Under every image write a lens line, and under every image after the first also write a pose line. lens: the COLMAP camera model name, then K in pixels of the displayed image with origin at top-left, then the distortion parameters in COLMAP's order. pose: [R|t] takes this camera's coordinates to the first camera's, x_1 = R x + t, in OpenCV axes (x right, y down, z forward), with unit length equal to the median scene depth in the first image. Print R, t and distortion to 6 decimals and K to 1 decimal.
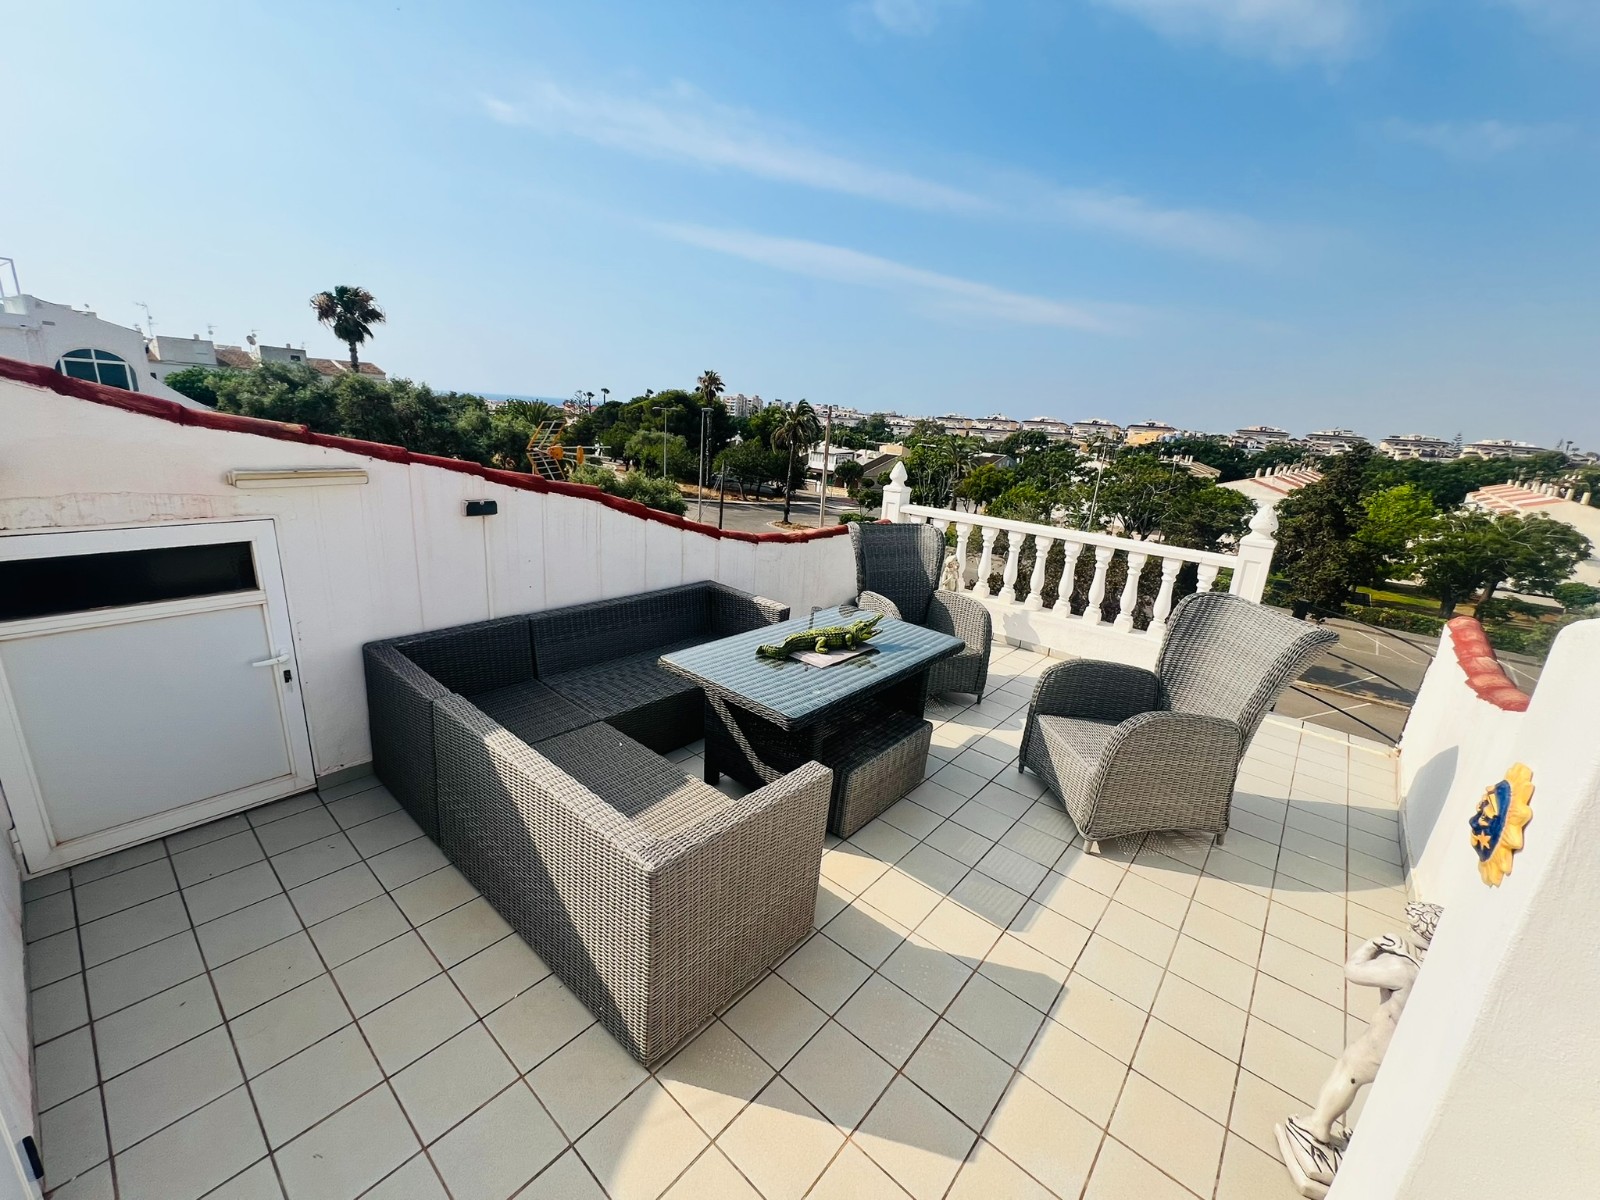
lens RADIAL K [[642.7, 0, 796.7], [0, 642.7, 595.2], [0, 0, 1]] dist [-0.001734, 0.000267]
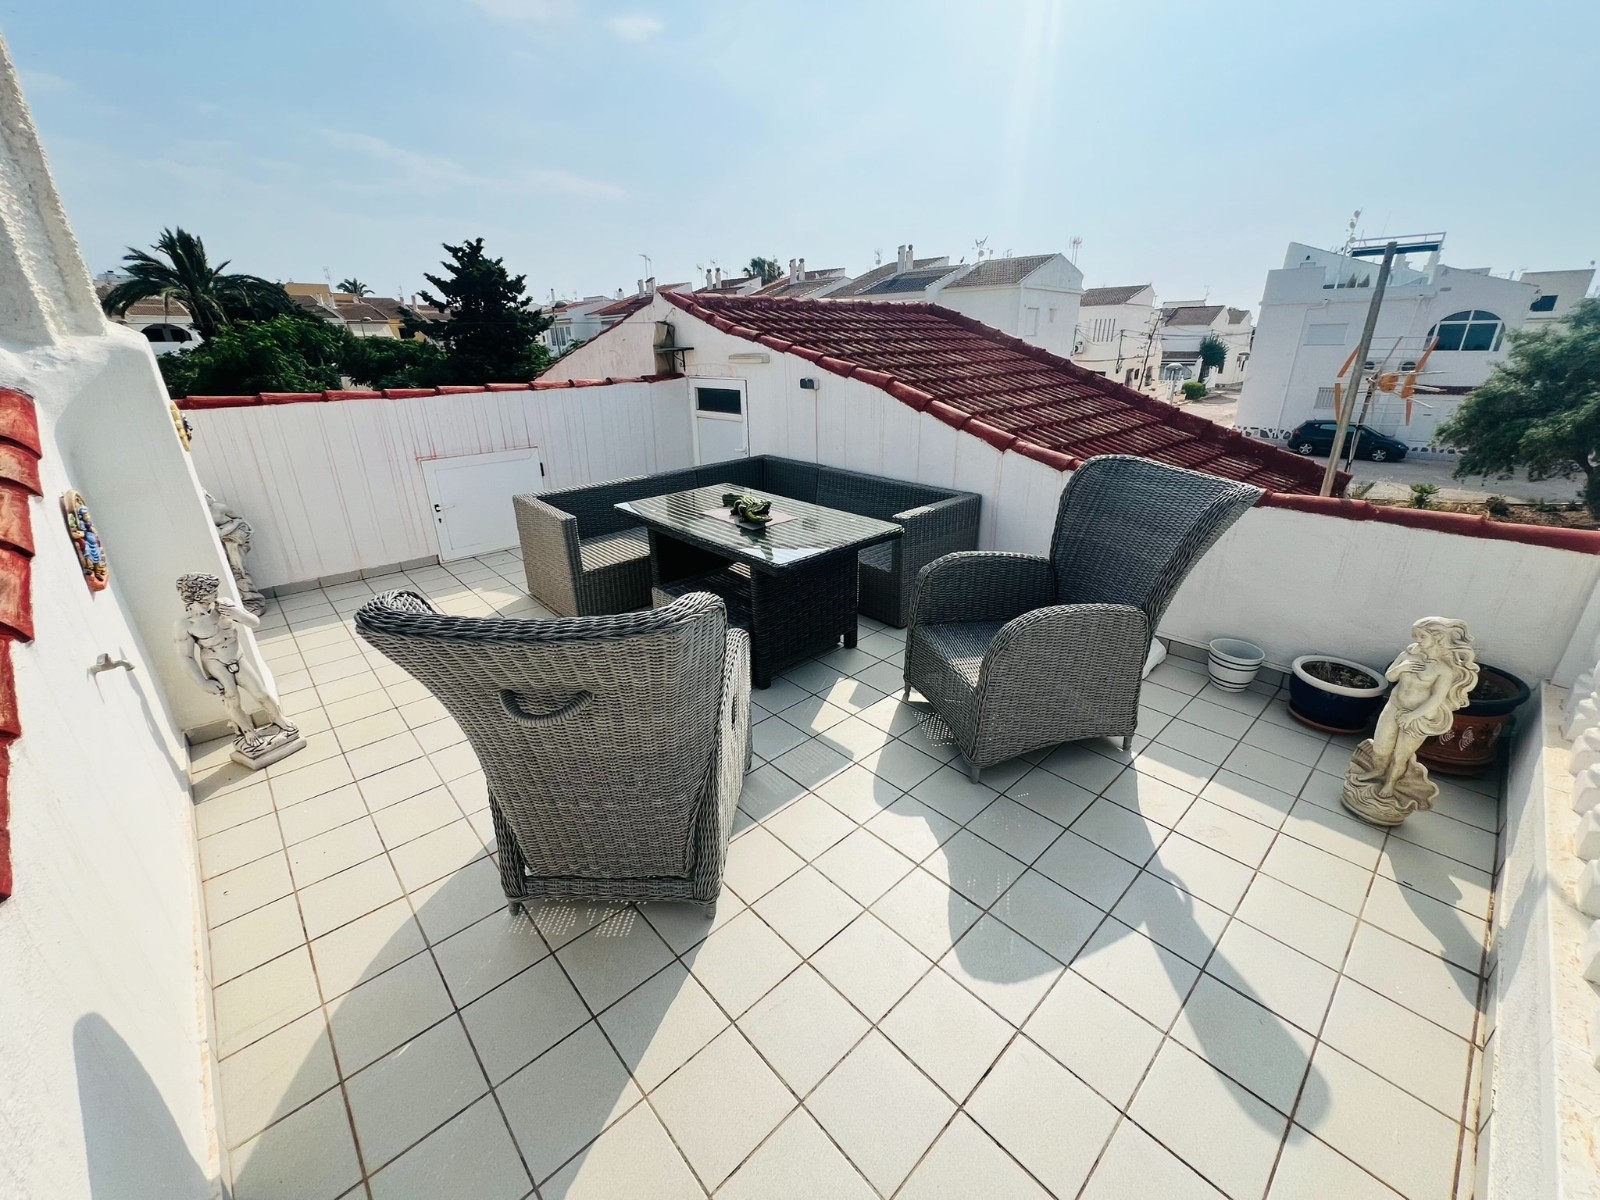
lens RADIAL K [[642.7, 0, 802.4], [0, 642.7, 596.4], [0, 0, 1]] dist [-0.001734, 0.000267]
pose [[-0.114121, 0.304266, -0.945726, 0.643621], [-0.264260, 0.908353, 0.324131, -0.098380], [0.957676, 0.286908, -0.023257, 0.684550]]
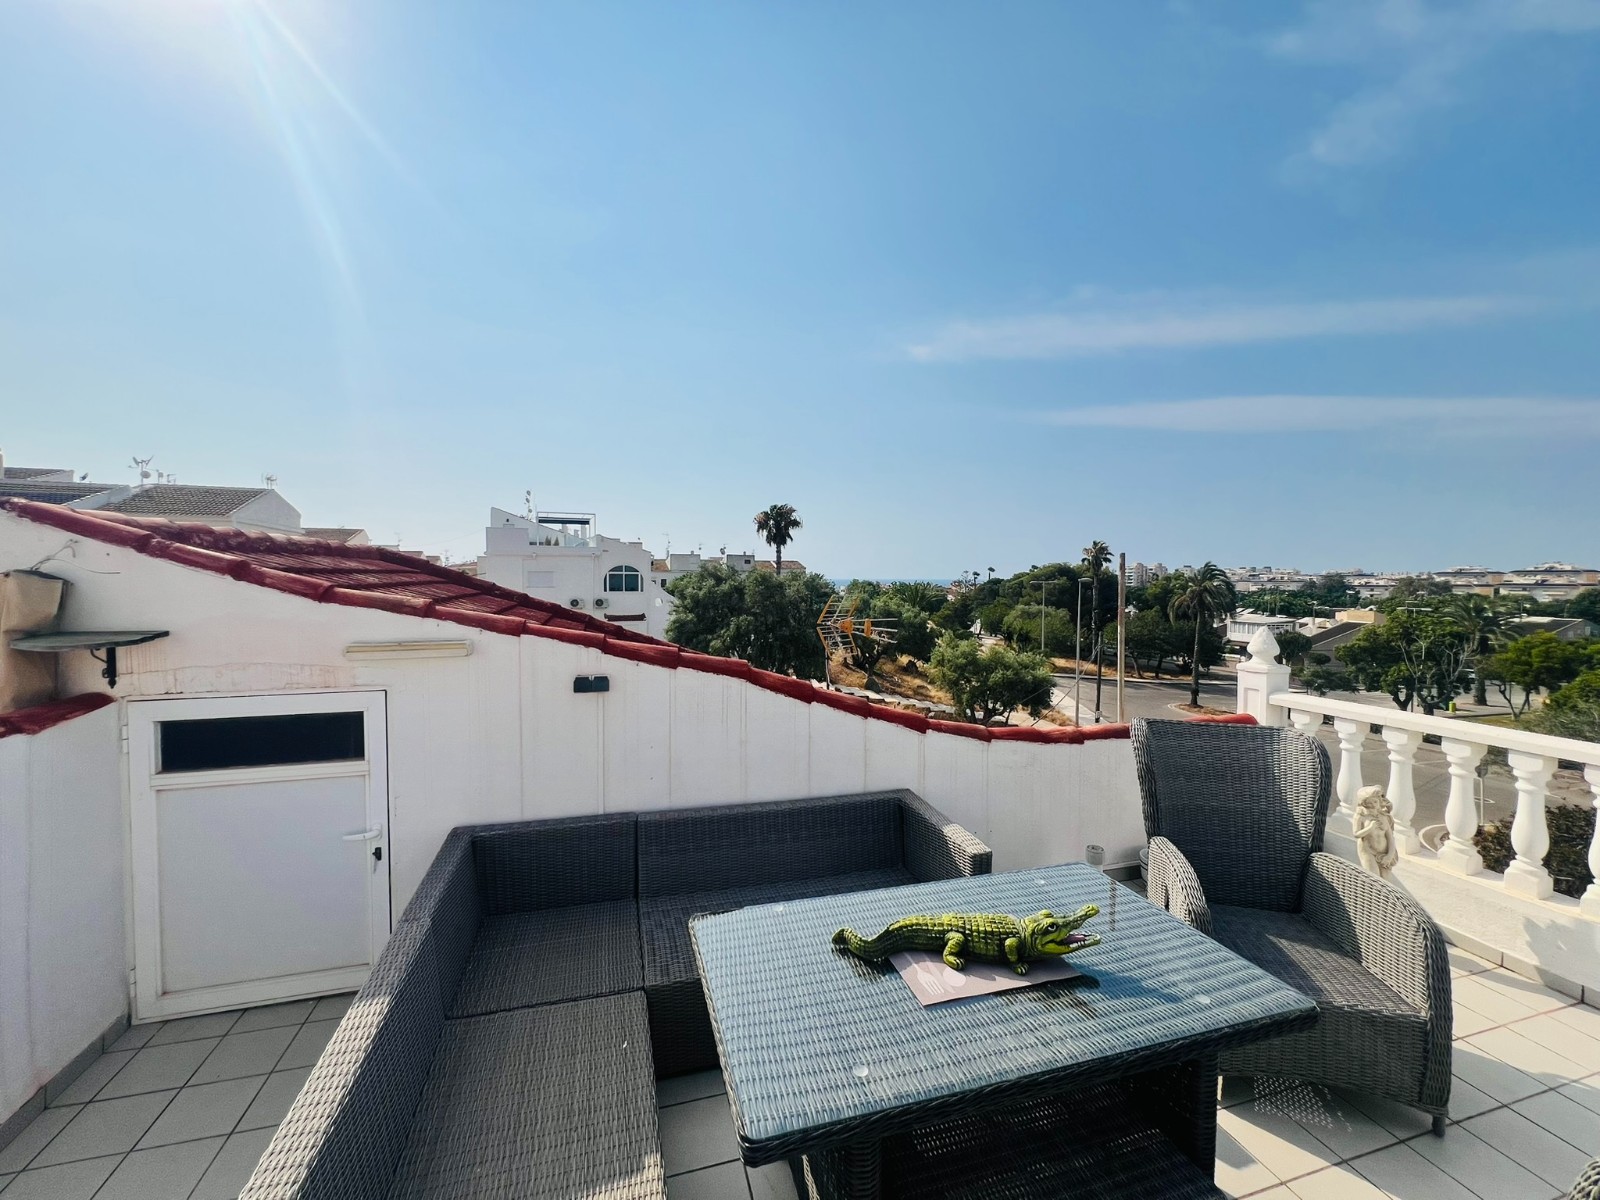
lens RADIAL K [[642.7, 0, 796.2], [0, 642.7, 595.9], [0, 0, 1]] dist [-0.001734, 0.000267]
pose [[0.836763, -0.047692, -0.545484, 0.139539], [-0.098748, 0.966723, -0.235999, -0.042034], [0.538587, 0.251341, 0.804209, 0.237979]]
